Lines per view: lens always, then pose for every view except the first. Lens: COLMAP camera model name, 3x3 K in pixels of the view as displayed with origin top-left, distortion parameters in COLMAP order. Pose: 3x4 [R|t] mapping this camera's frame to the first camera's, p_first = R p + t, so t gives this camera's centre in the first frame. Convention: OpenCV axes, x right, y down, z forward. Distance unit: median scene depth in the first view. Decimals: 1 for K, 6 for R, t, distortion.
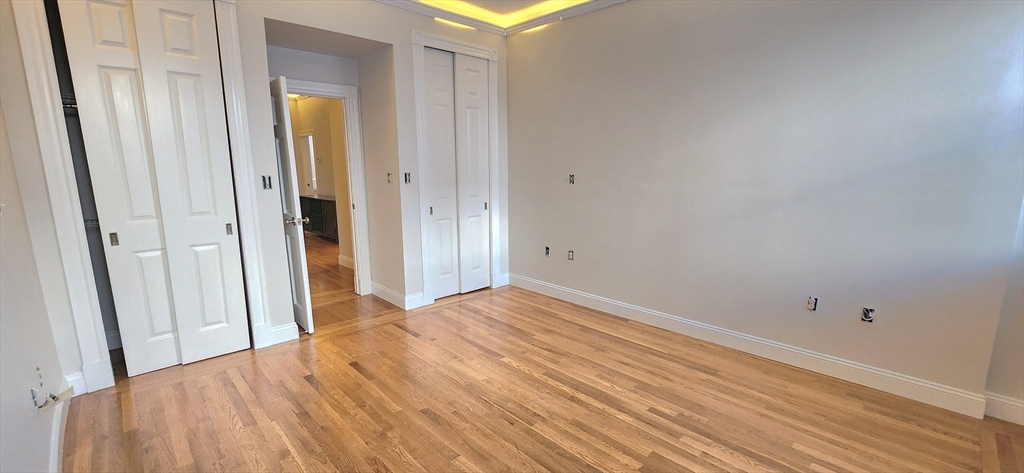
lens RADIAL K [[420.8, 0, 517.1], [0, 420.8, 236.5], [0, 0, 1]] dist [-0.000405, -0.000307]
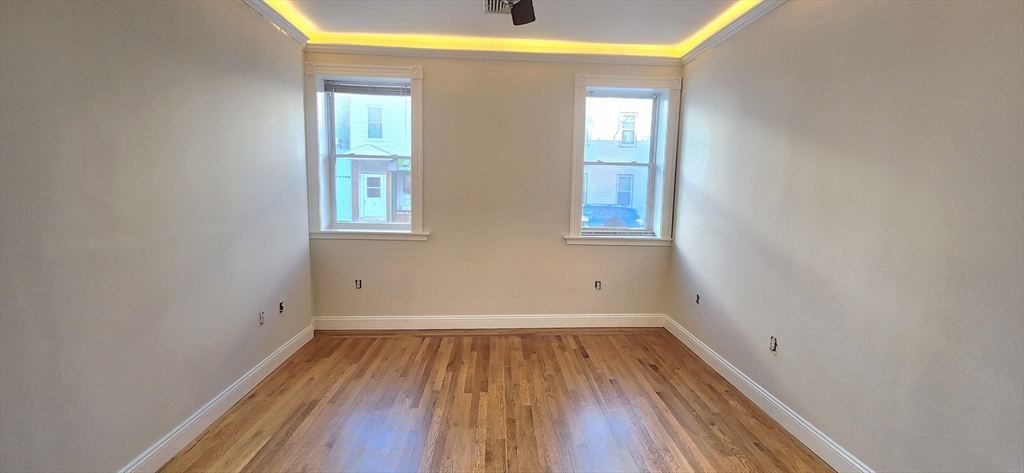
lens RADIAL K [[420.8, 0, 517.1], [0, 420.8, 236.5], [0, 0, 1]] dist [-0.000405, -0.000307]
pose [[-0.756290, -0.085716, 0.648597, -0.616463], [0.097848, 0.965410, 0.241679, -0.301802], [-0.646878, 0.246243, -0.721743, 1.538709]]
